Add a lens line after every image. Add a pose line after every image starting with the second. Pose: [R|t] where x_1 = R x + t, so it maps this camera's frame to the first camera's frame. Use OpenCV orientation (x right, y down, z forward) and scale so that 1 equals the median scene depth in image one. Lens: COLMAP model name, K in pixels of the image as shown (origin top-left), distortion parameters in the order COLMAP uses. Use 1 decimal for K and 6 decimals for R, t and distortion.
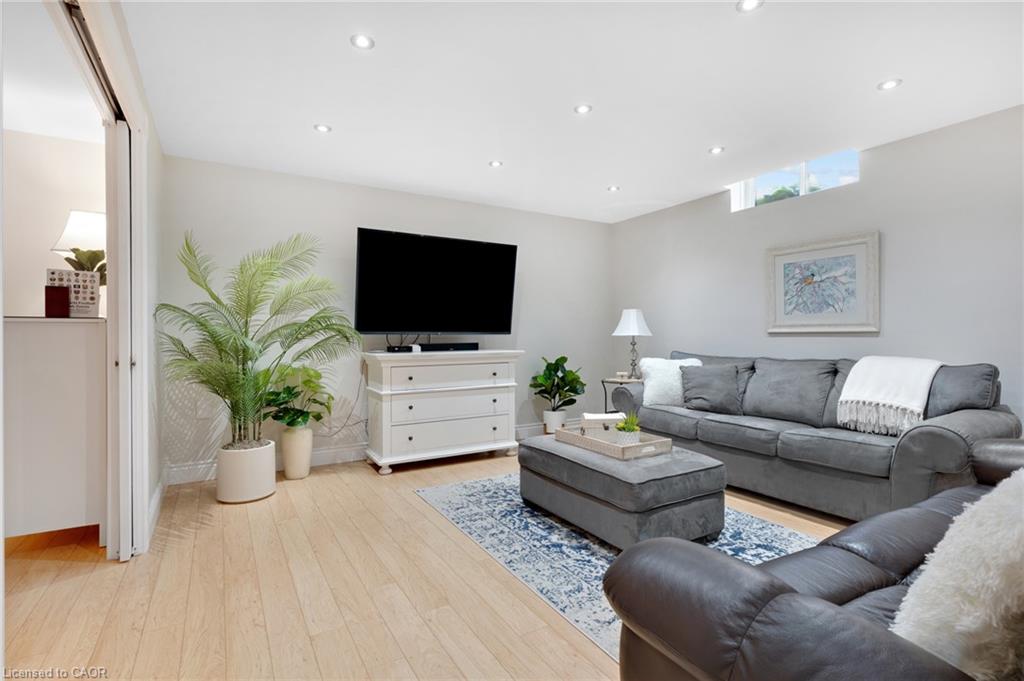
lens RADIAL K [[483.4, 0, 511.9], [0, 483.4, 338.1], [0, 0, 1]] dist [-0.000873, 0.000119]
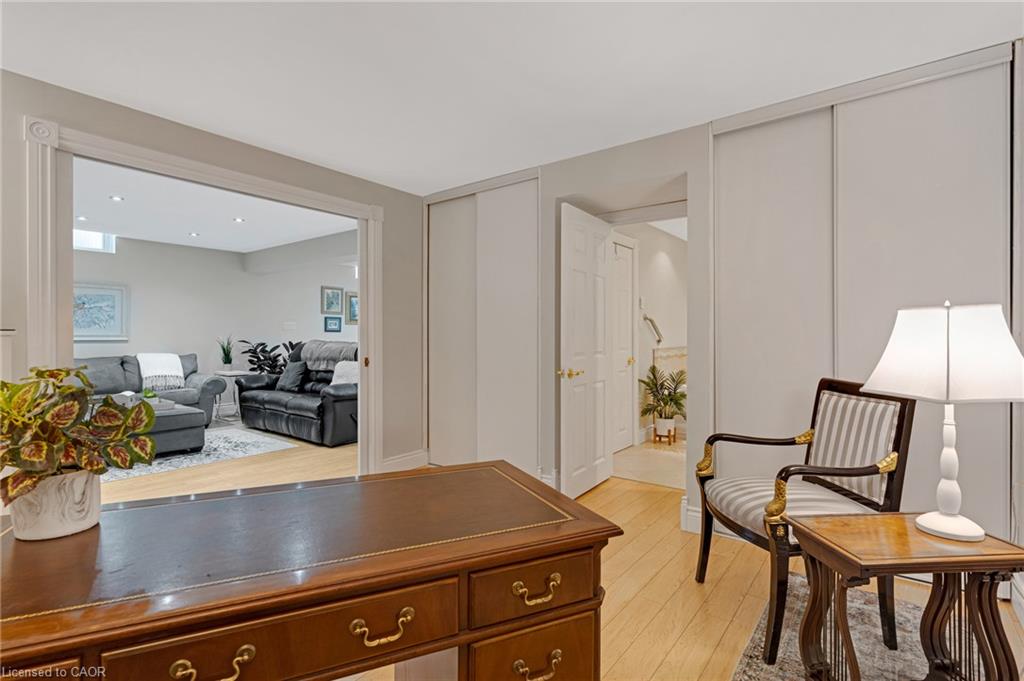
lens RADIAL K [[483.4, 0, 511.9], [0, 483.4, 338.1], [0, 0, 1]] dist [-0.000873, 0.000119]
pose [[-0.359665, 0.001844, 0.933079, -1.412570], [0.008396, 0.999964, 0.001260, -0.009420], [-0.933044, 0.008288, -0.359668, 0.285297]]
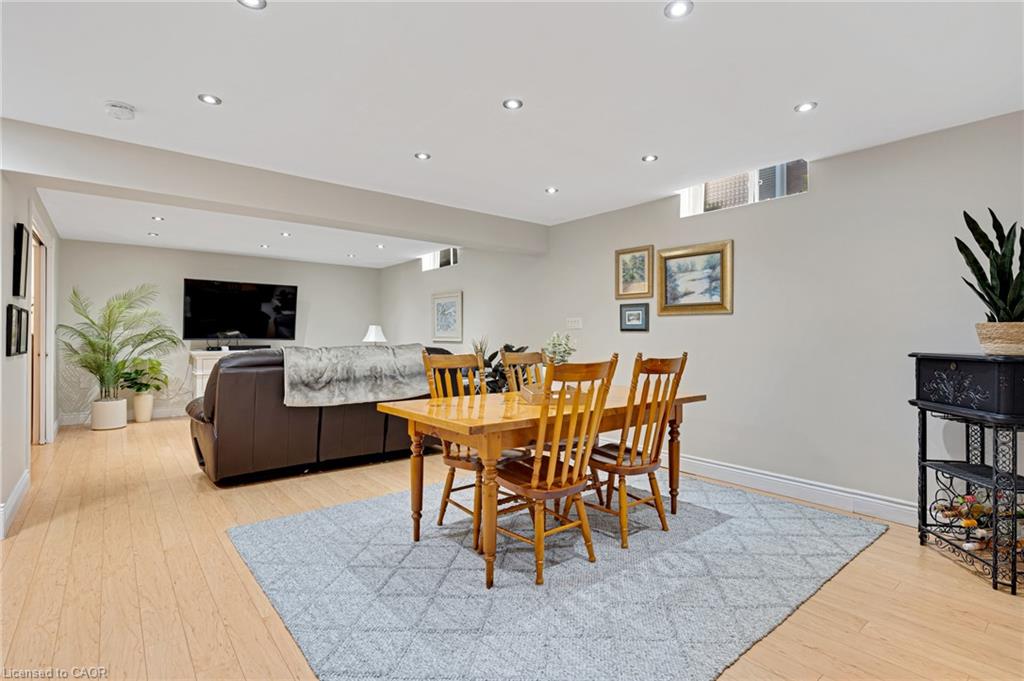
lens RADIAL K [[483.4, 0, 511.9], [0, 483.4, 338.1], [0, 0, 1]] dist [-0.000873, 0.000119]
pose [[0.987570, 0.006862, 0.157029, 0.617676], [-0.006697, 0.999976, -0.001578, -0.022407], [-0.157036, 0.000507, 0.987593, -0.969483]]
